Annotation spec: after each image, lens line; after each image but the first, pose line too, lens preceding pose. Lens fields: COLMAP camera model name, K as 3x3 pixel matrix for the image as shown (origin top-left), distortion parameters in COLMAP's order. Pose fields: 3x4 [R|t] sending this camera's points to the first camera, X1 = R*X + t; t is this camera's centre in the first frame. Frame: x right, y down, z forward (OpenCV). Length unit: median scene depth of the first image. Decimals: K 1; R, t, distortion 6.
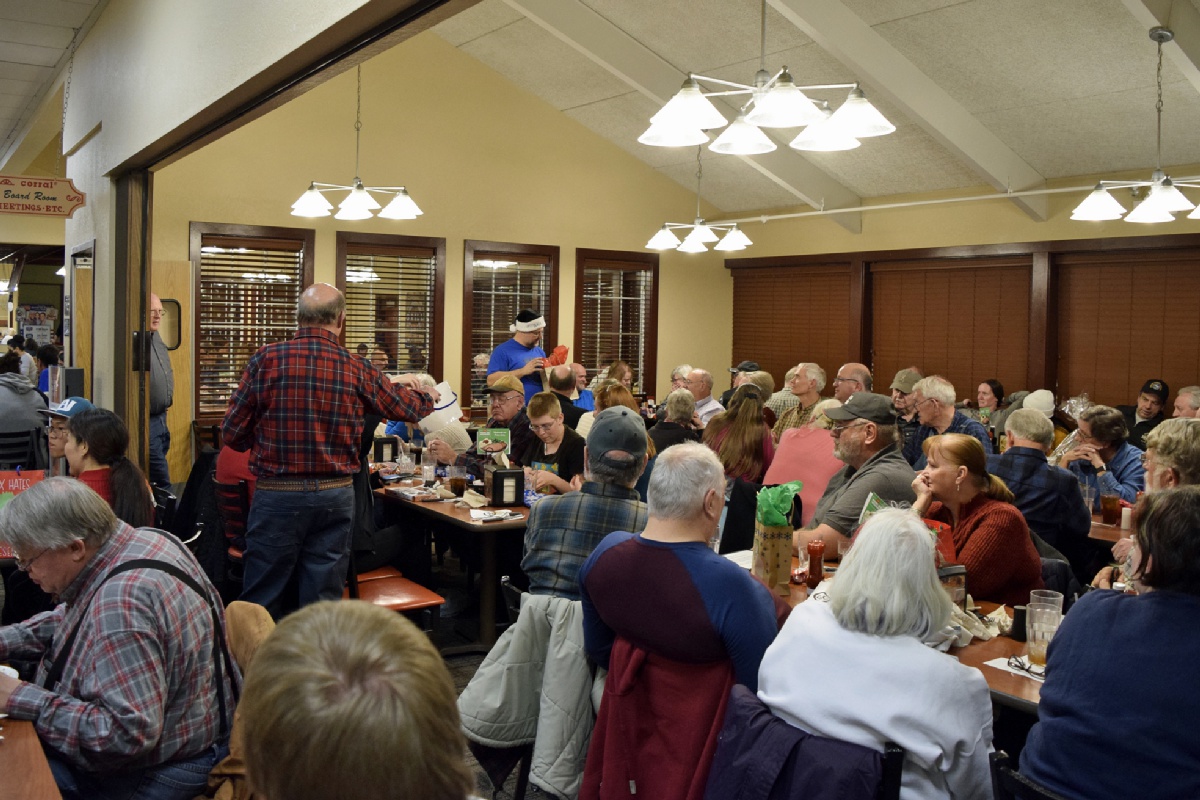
lens RADIAL K [[1214.0, 0, 600.0], [0, 1214.0, 400.0], [0, 0, 1]] dist [-0.076567, -0.003704]
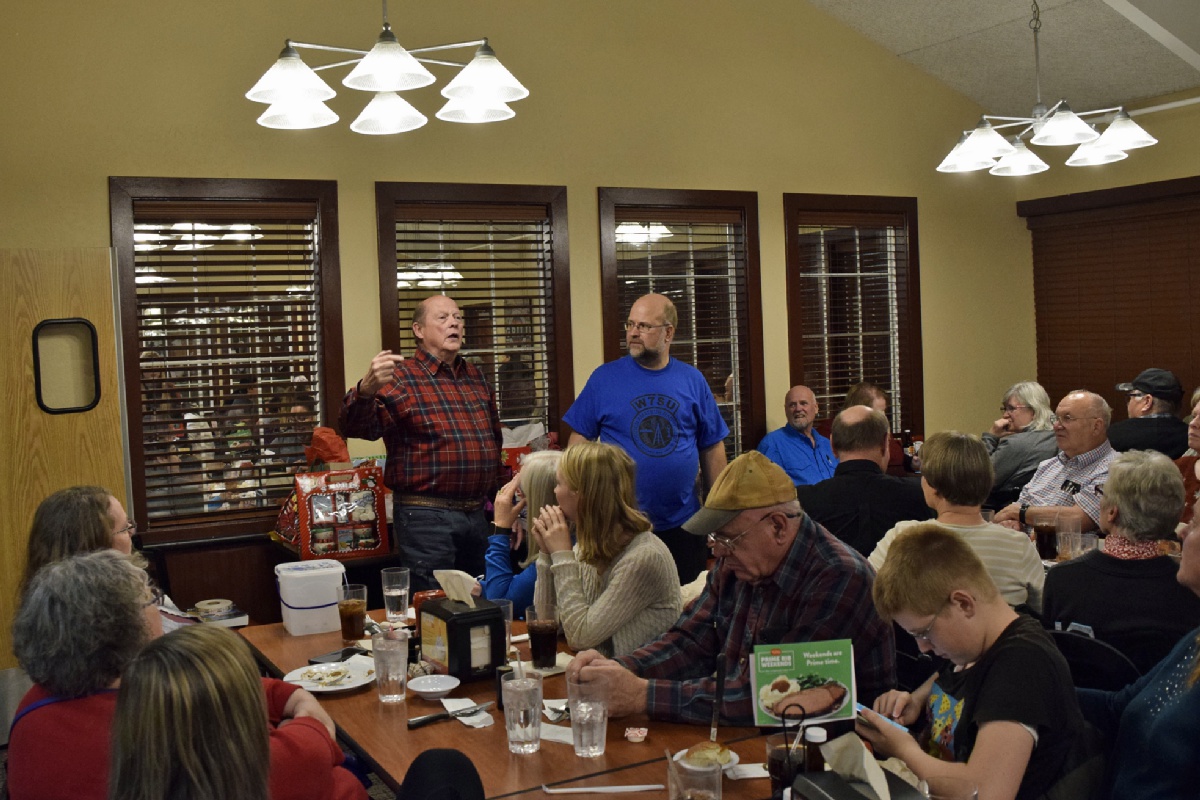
lens RADIAL K [[1207.5, 0, 600.0], [0, 1207.5, 400.0], [0, 0, 1]] dist [0.004692, -0.001356]
pose [[0.994907, -0.057071, -0.083088, -0.069657], [0.056274, 0.998344, -0.011908, -0.024485], [0.083630, 0.007172, 0.996471, 0.430714]]
